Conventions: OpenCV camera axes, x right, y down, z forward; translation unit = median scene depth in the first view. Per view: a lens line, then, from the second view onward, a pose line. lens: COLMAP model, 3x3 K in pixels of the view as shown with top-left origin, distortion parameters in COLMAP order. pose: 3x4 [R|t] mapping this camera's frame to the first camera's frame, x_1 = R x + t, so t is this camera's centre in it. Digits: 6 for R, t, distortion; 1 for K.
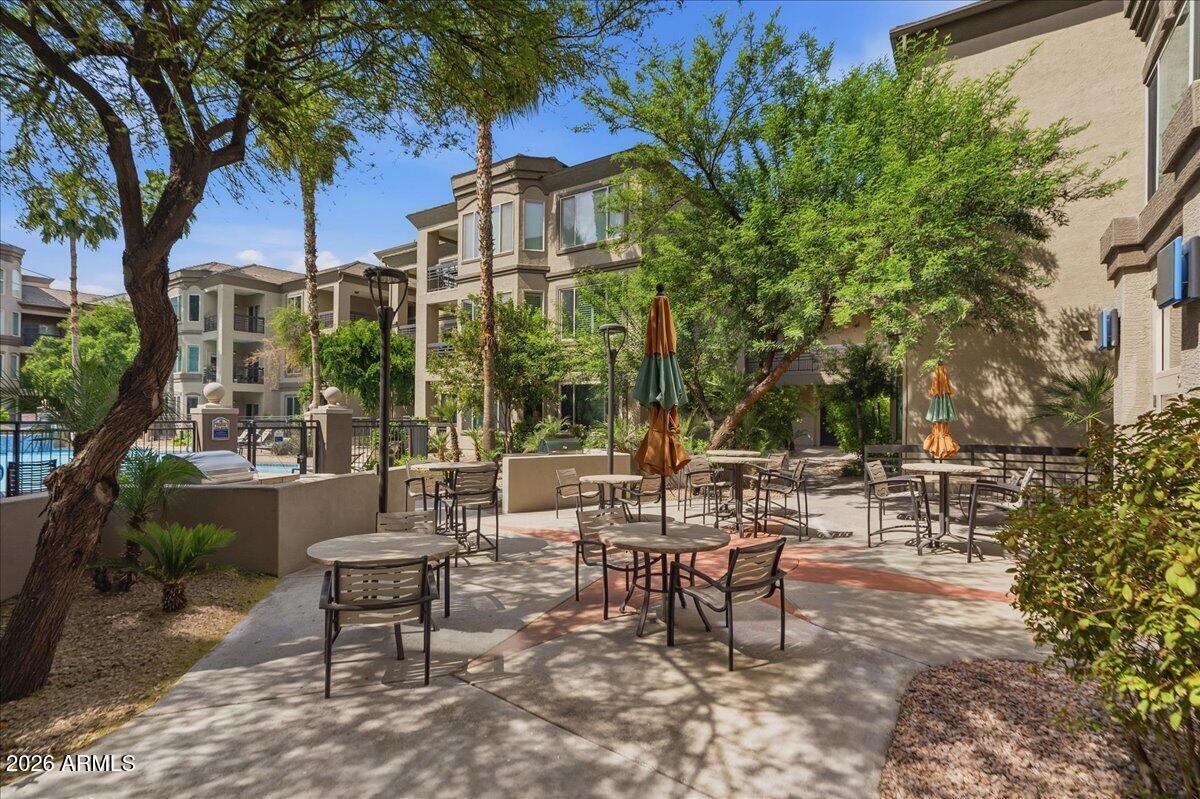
lens RADIAL K [[577.4, 0, 594.2], [0, 577.4, 406.5], [0, 0, 1]] dist [-0.002074, 0.000733]
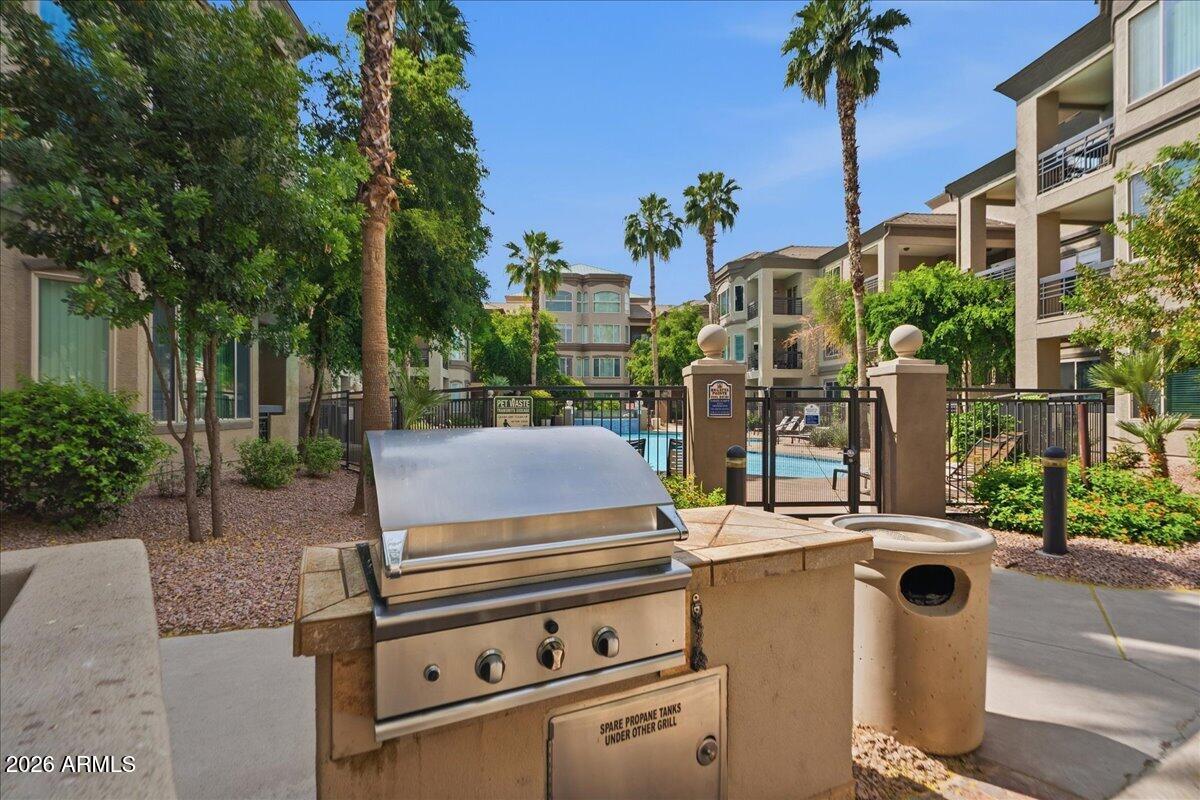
lens RADIAL K [[571.9, 0, 603.6], [0, 571.9, 402.2], [0, 0, 1]] dist [0.000744, 0.000884]
pose [[0.651576, -0.009192, -0.758527, -0.085180], [0.012749, 0.999918, -0.001166, 0.012623], [0.758476, -0.008911, 0.651640, 0.160733]]
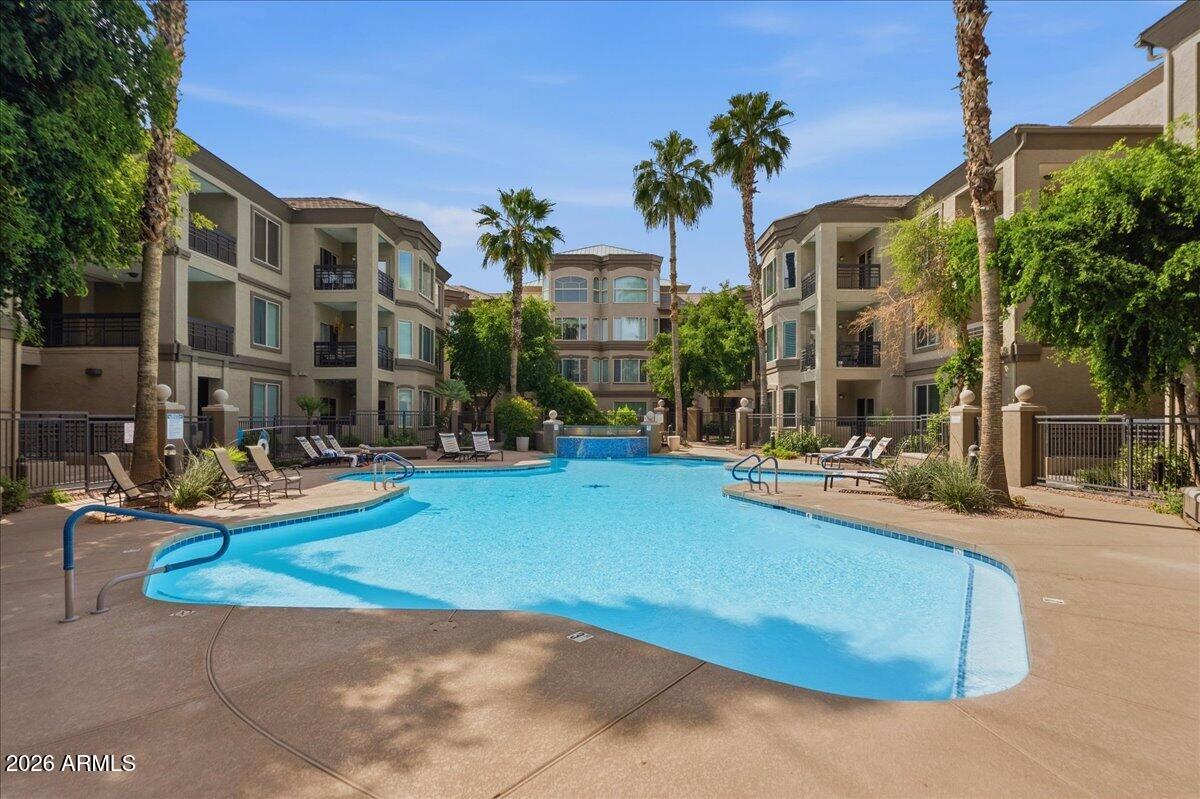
lens RADIAL K [[618.9, 0, 594.4], [0, 618.9, 414.3], [0, 0, 1]] dist [-0.001264, -0.000257]
pose [[0.566709, -0.006493, -0.823892, -0.193857], [0.010248, 0.999947, -0.000832, 0.012030], [0.823854, -0.007972, 0.566746, 0.361283]]
